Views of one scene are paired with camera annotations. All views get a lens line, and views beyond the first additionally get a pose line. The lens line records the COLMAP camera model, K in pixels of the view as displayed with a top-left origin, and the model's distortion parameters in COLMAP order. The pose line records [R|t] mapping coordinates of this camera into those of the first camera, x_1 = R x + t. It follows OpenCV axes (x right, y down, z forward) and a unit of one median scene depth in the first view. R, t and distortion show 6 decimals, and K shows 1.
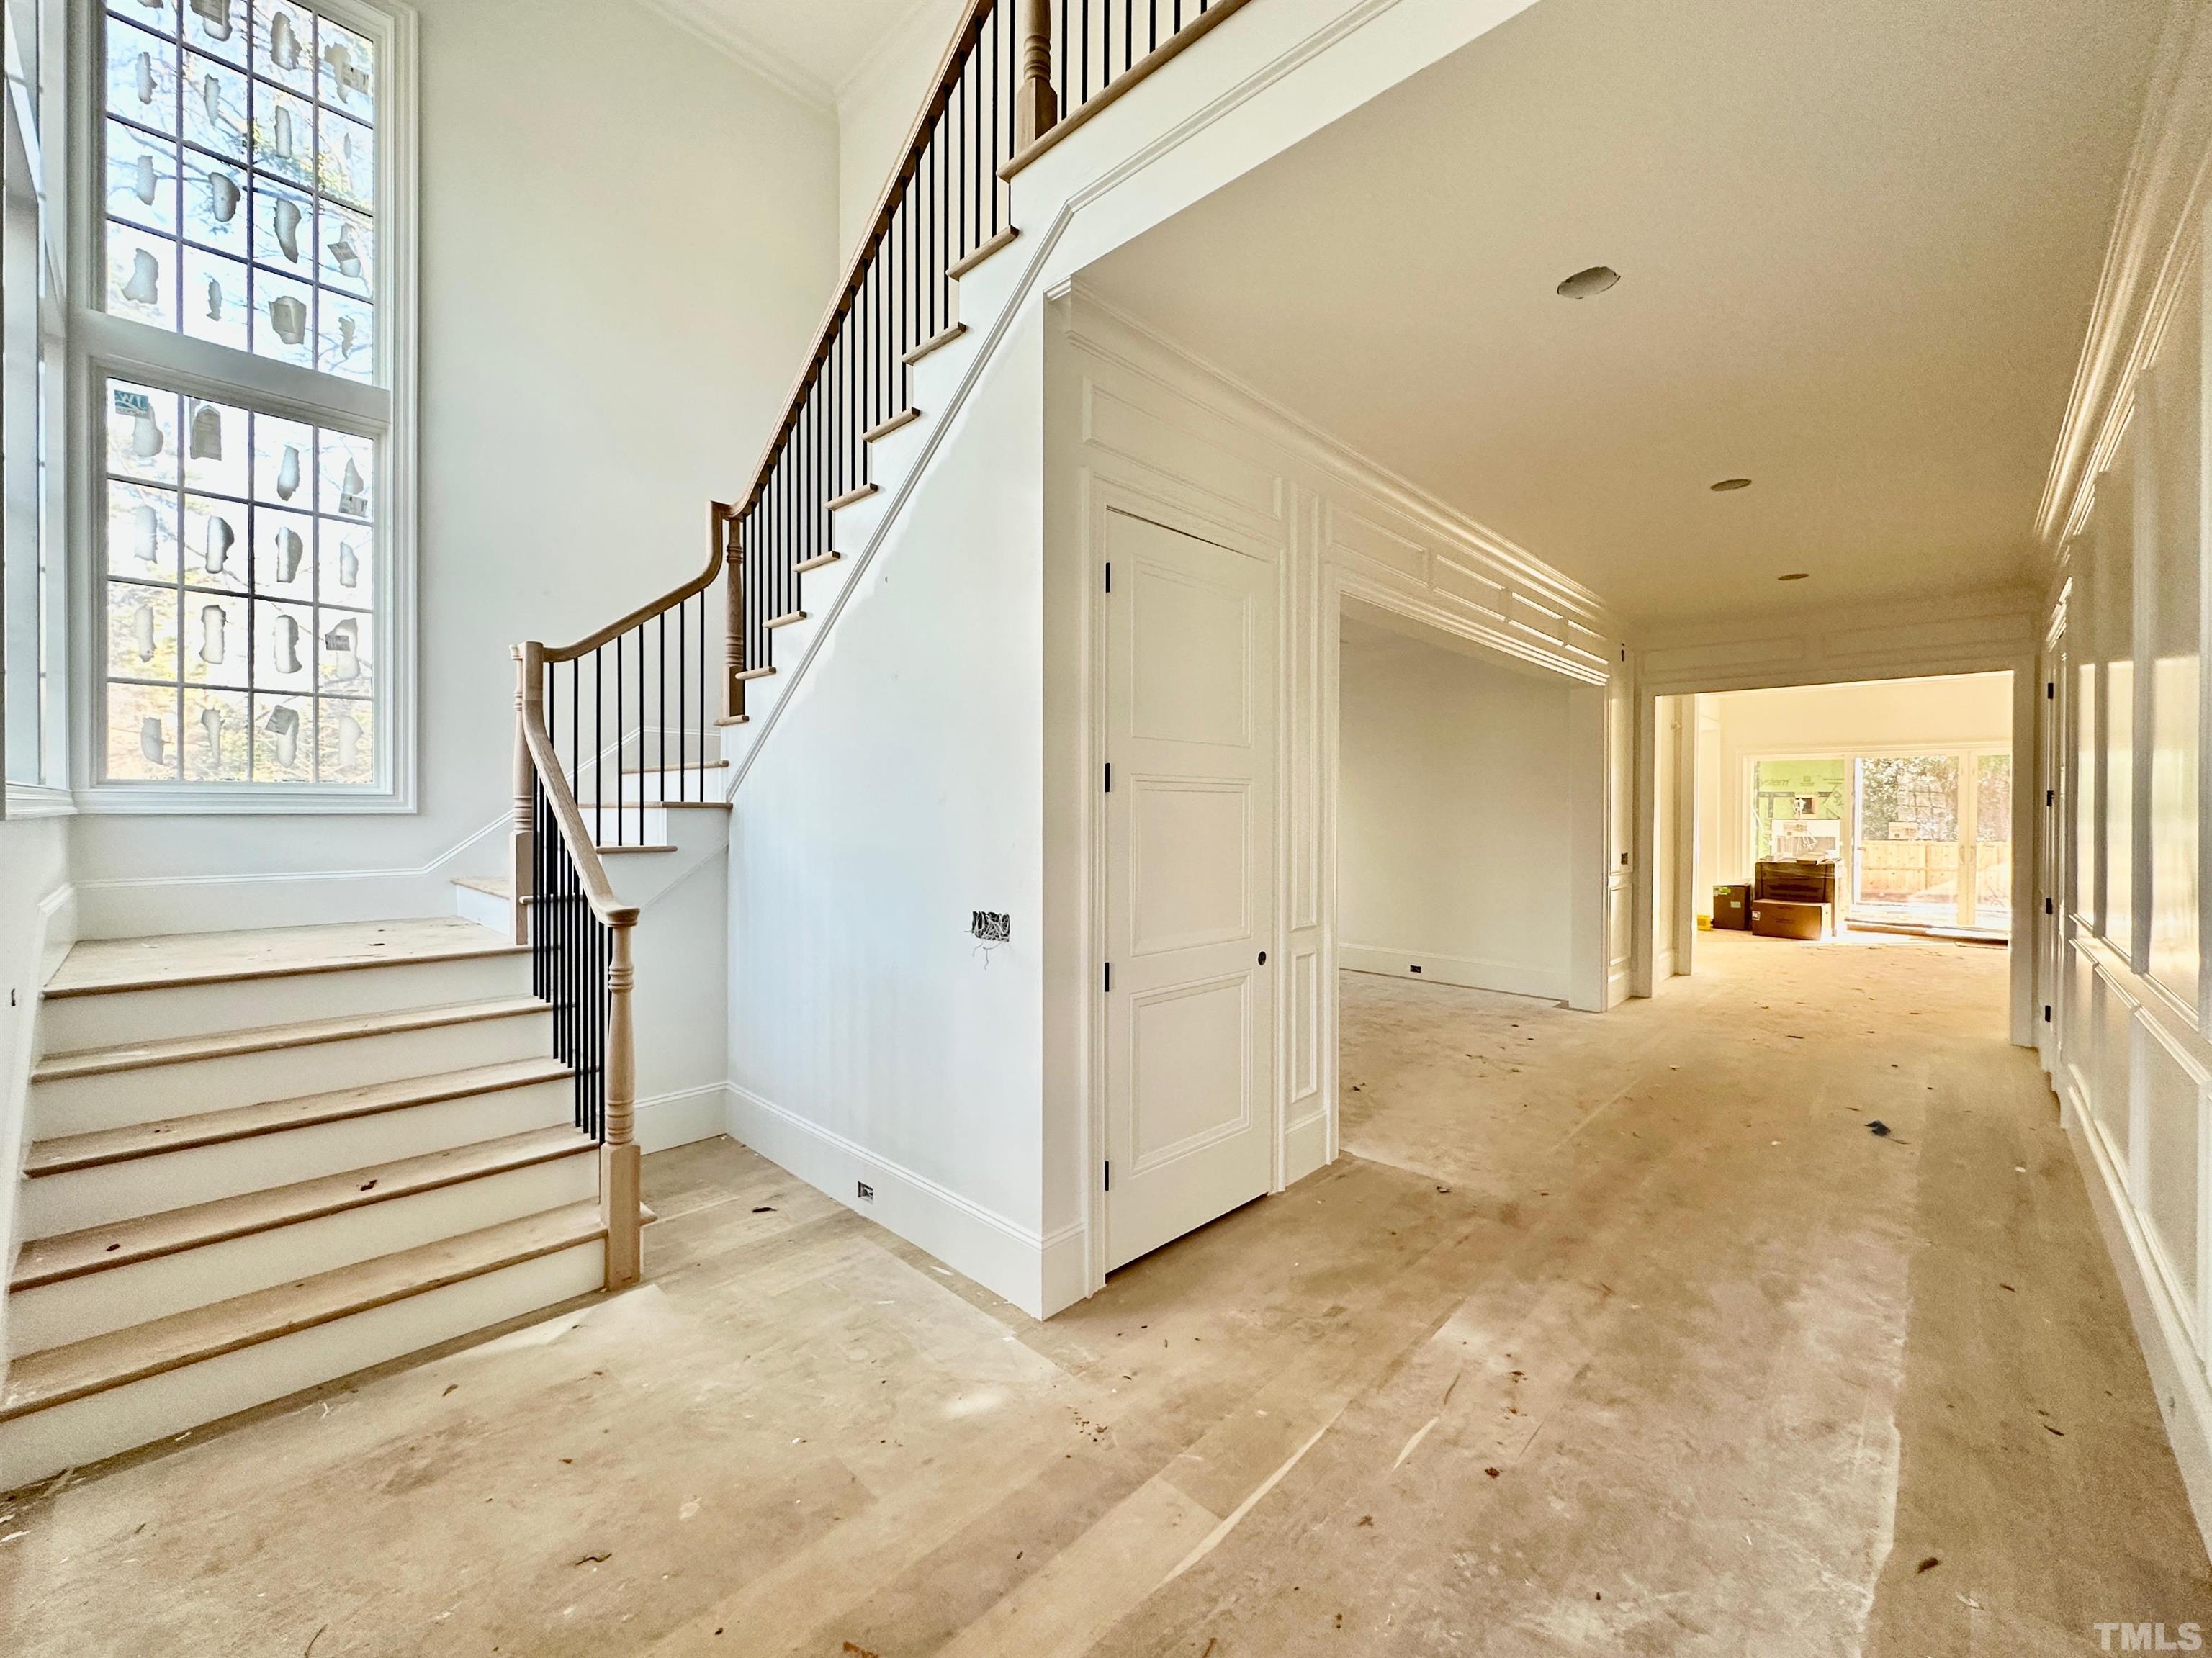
lens RADIAL K [[890.3, 0, 1098.7], [0, 890.3, 818.2], [0, 0, 1]] dist [-0.001266, -0.000346]
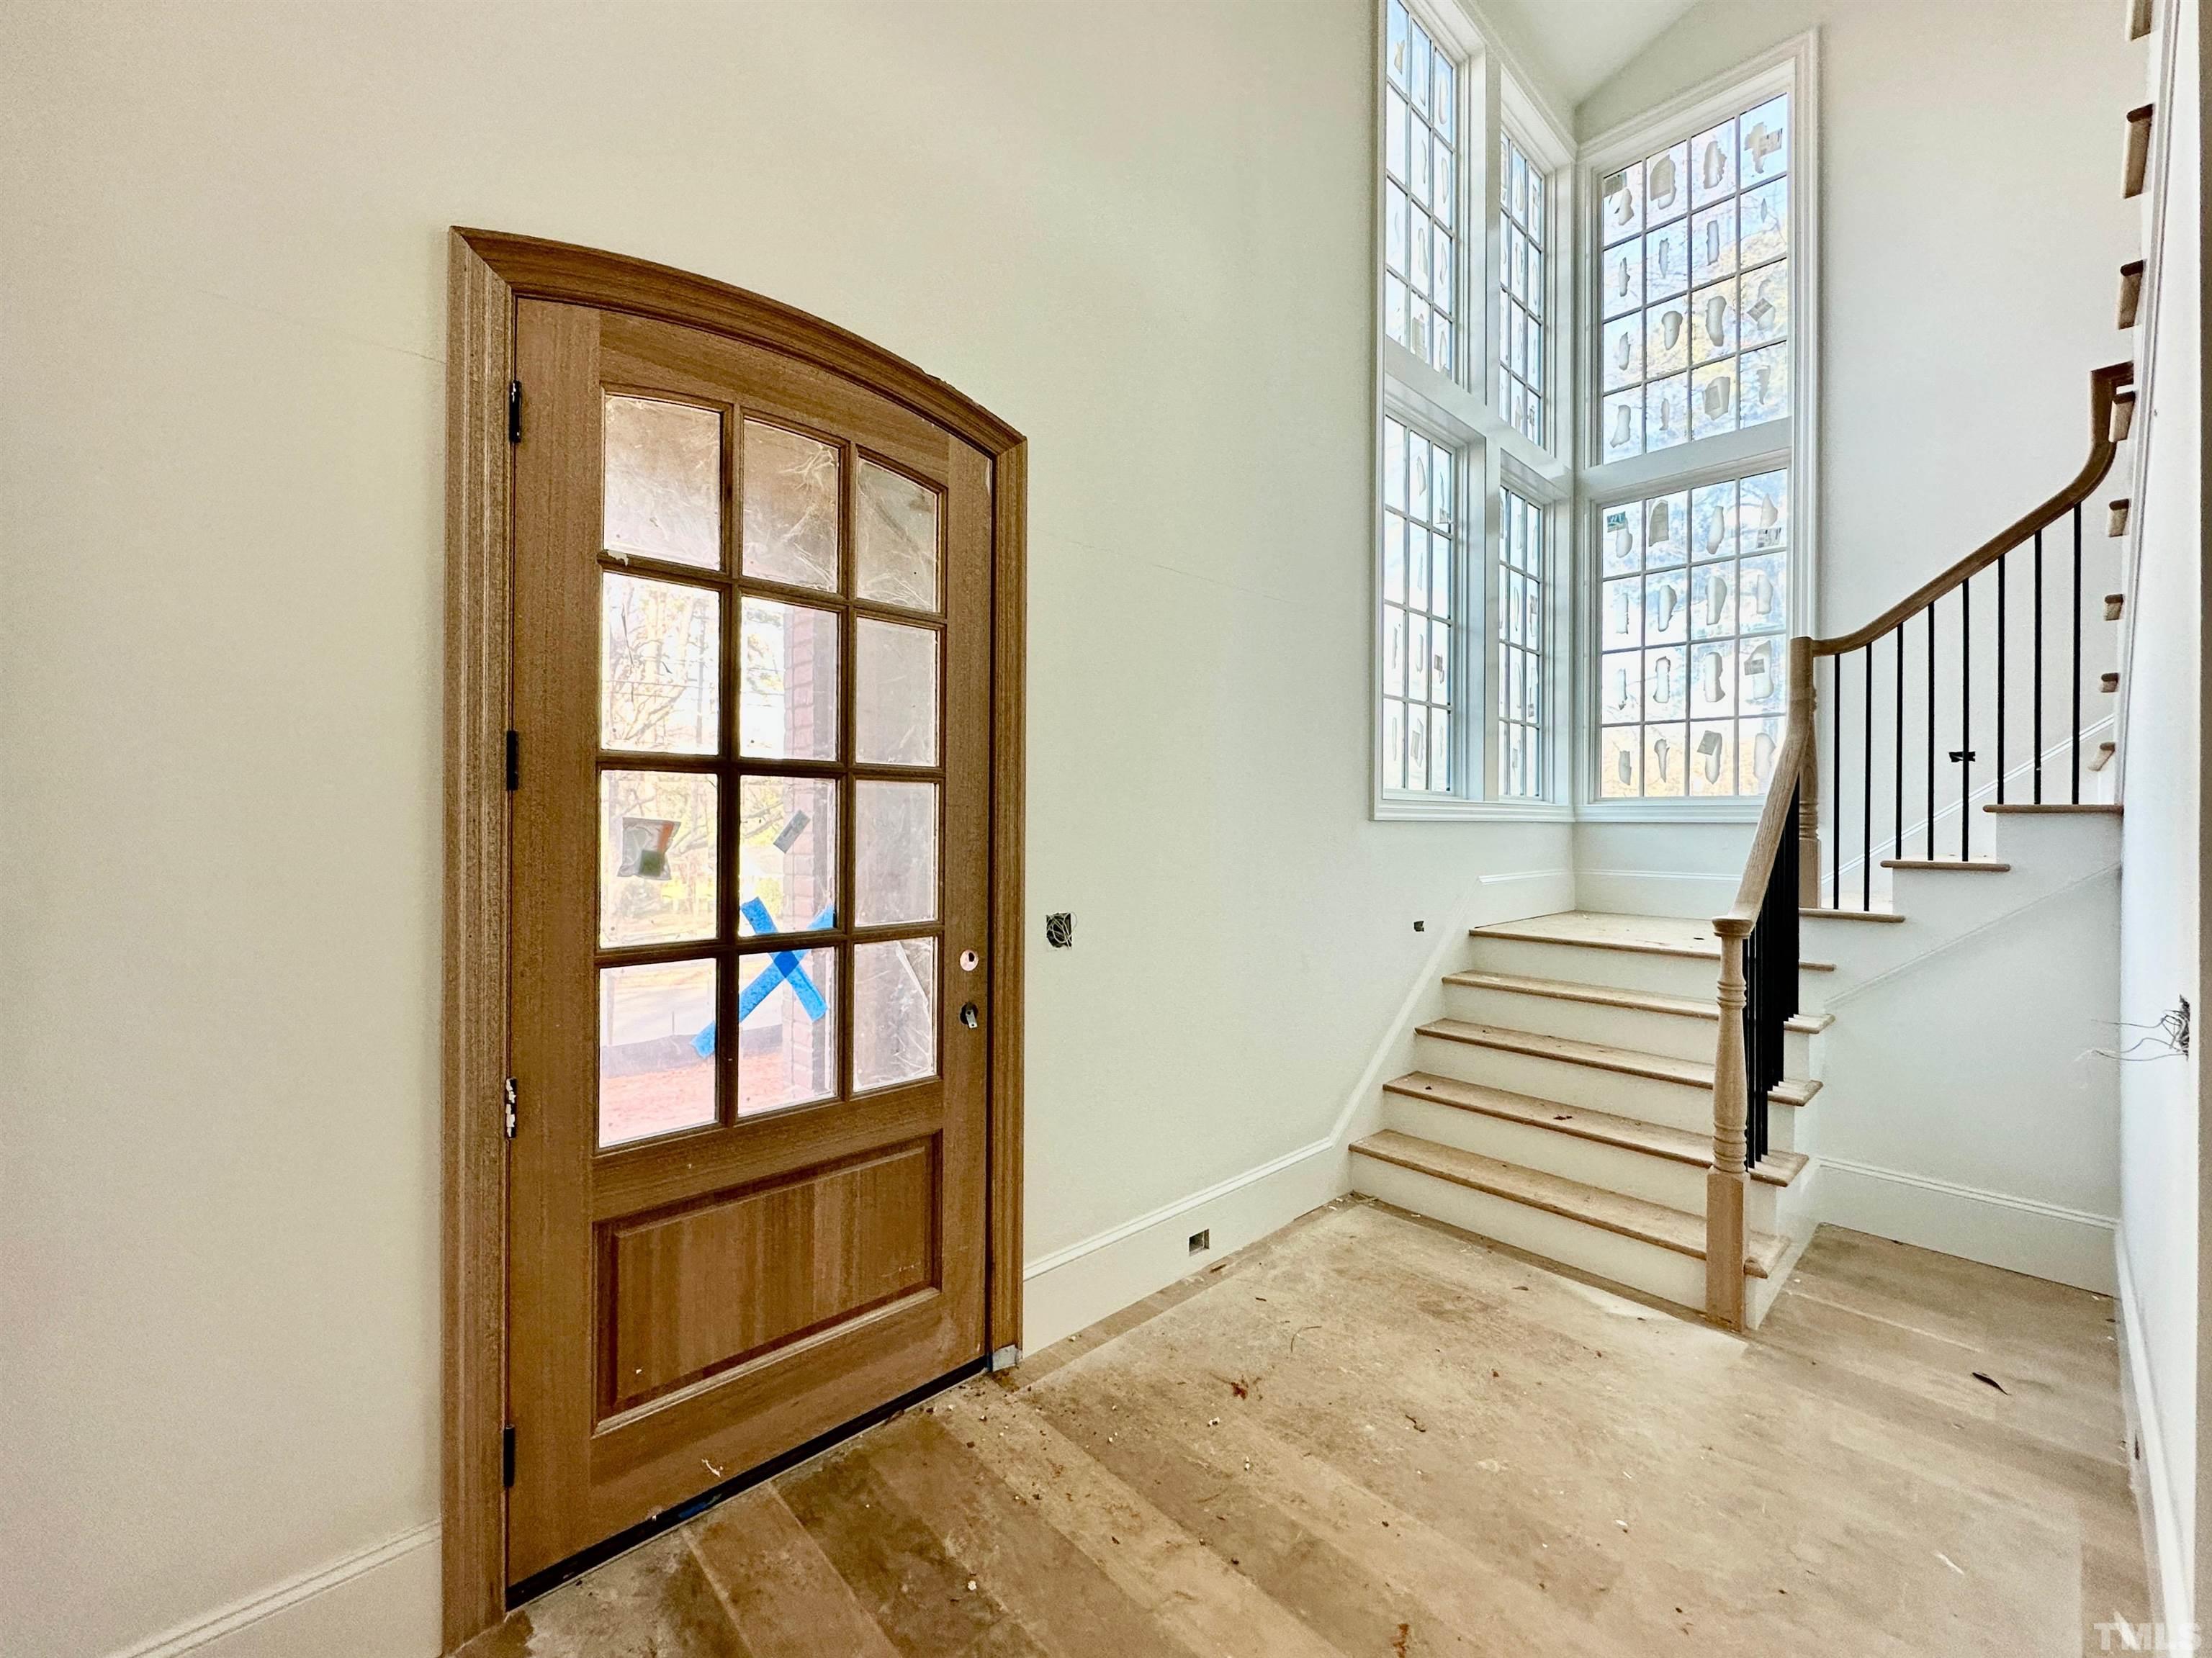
lens RADIAL K [[890.3, 0, 1108.4], [0, 890.3, 823.3], [0, 0, 1]] dist [-0.001266, -0.000346]
pose [[-0.042037, -0.001967, -0.999114, 0.382756], [-0.016563, 0.999862, -0.001272, 0.013415], [0.998979, 0.016495, -0.042064, 0.356791]]
